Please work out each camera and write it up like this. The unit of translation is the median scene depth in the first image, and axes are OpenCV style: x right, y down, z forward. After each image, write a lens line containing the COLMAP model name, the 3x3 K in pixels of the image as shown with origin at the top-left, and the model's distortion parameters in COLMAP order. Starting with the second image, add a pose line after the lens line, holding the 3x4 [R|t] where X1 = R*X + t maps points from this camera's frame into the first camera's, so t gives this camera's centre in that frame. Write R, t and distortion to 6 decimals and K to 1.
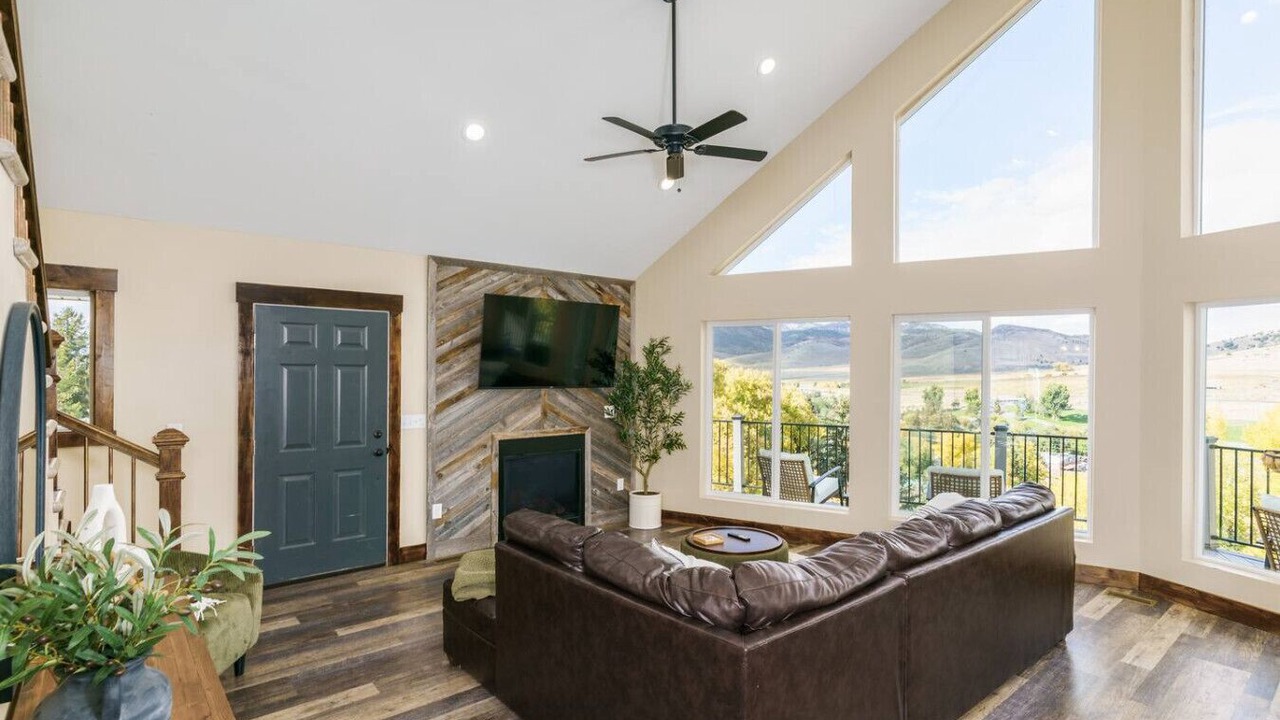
lens RADIAL K [[696.8, 0, 641.4], [0, 696.8, 368.2], [0, 0, 1]] dist [-0.001462, -0.000452]
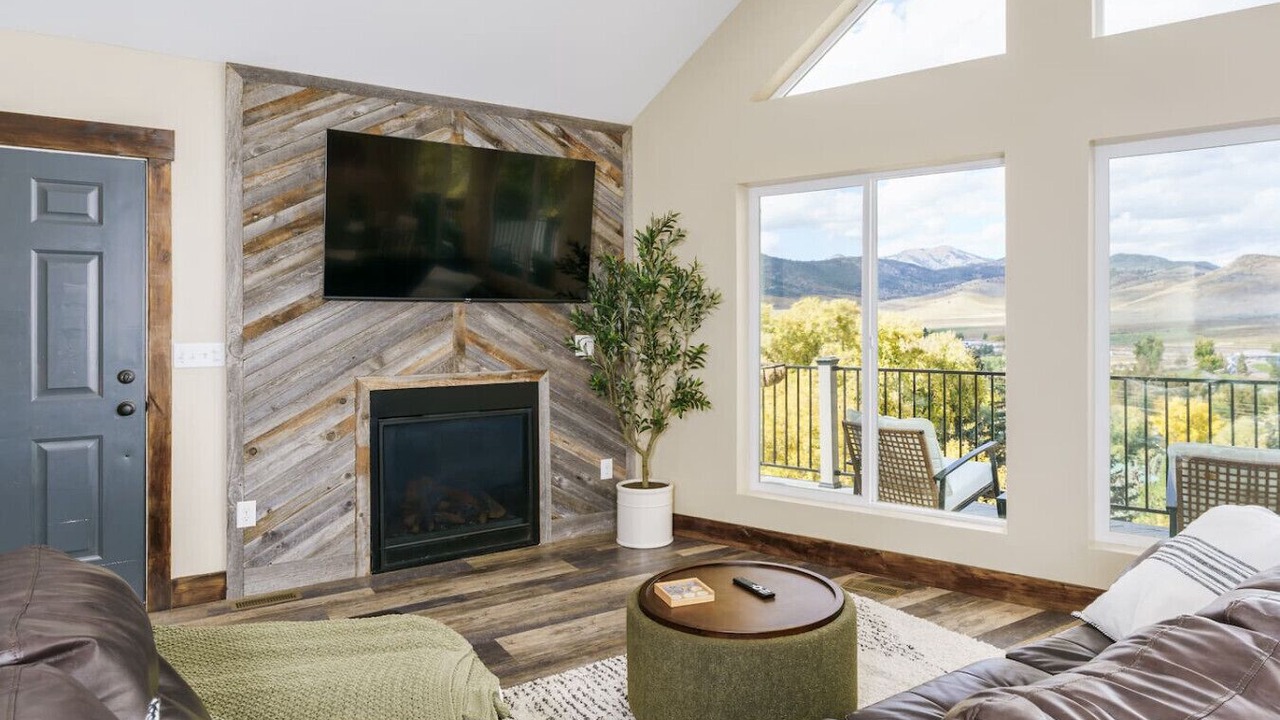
lens RADIAL K [[826.7, 0, 668.7], [0, 826.7, 317.6], [0, 0, 1]] dist [0.000805, -0.000051]
pose [[0.991997, -0.009765, -0.125887, 0.117055], [0.008673, 0.999920, -0.009220, 0.047963], [0.125967, 0.008054, 0.992002, 0.328640]]
